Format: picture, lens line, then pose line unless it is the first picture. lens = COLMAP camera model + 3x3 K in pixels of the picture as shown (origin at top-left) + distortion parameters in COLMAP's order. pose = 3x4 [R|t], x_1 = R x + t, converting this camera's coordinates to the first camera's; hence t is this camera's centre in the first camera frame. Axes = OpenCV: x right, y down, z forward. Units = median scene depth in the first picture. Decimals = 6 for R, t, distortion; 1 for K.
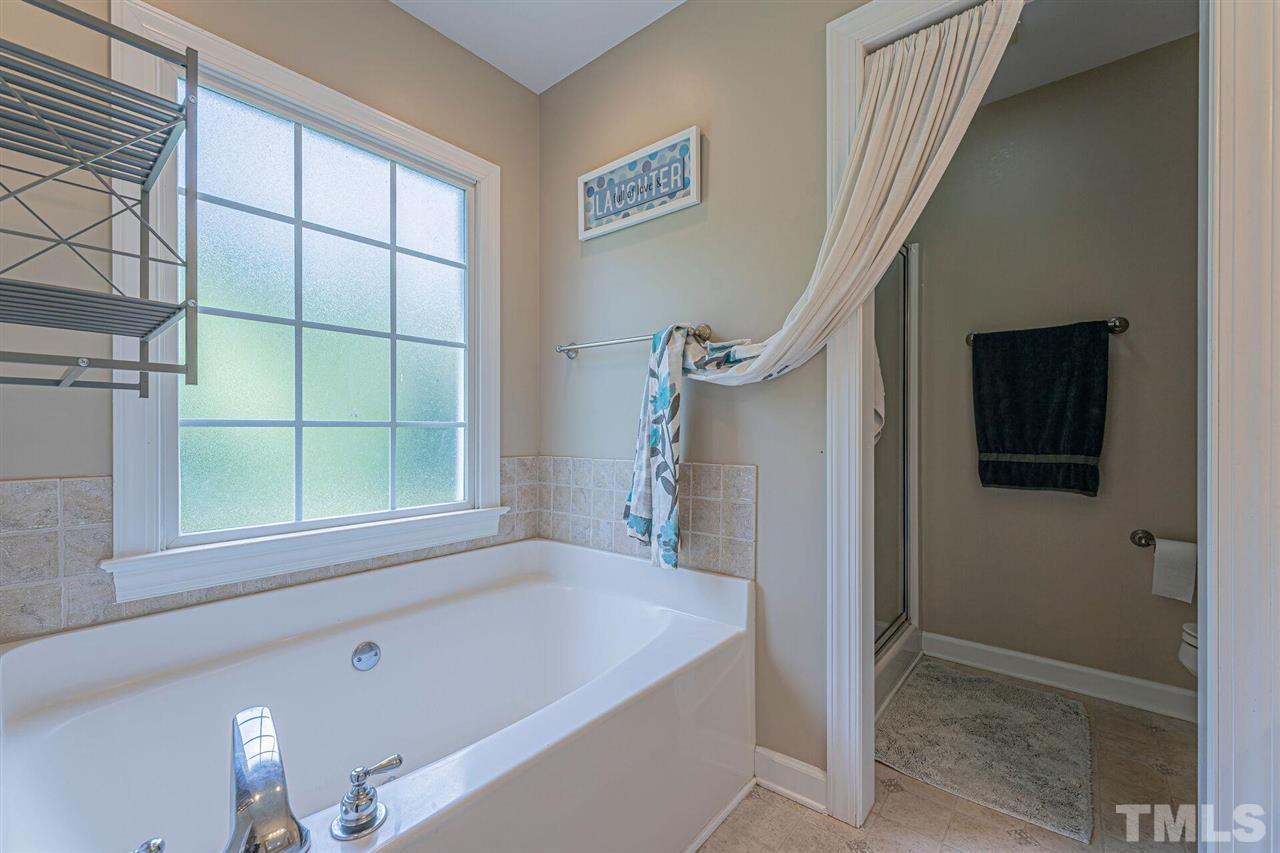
lens RADIAL K [[517.3, 0, 640.2], [0, 517.3, 431.4], [0, 0, 1]] dist [-0.001225, -0.000213]
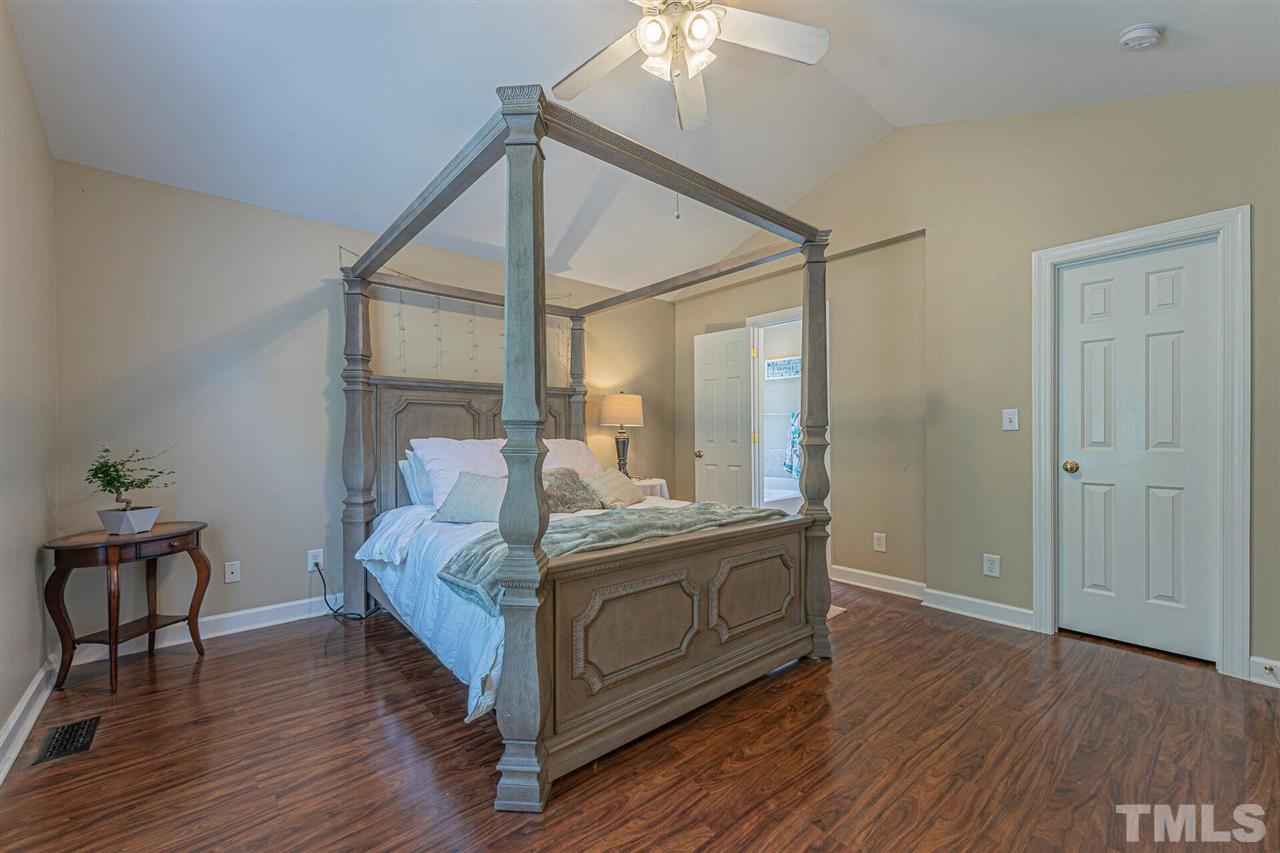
lens RADIAL K [[517.3, 0, 640.3], [0, 517.3, 439.1], [0, 0, 1]] dist [-0.001225, -0.000213]
pose [[0.985978, -0.004411, -0.166817, -0.421342], [0.005227, 0.999976, 0.004452, -0.034470], [0.166793, -0.005261, 0.985978, -2.737738]]
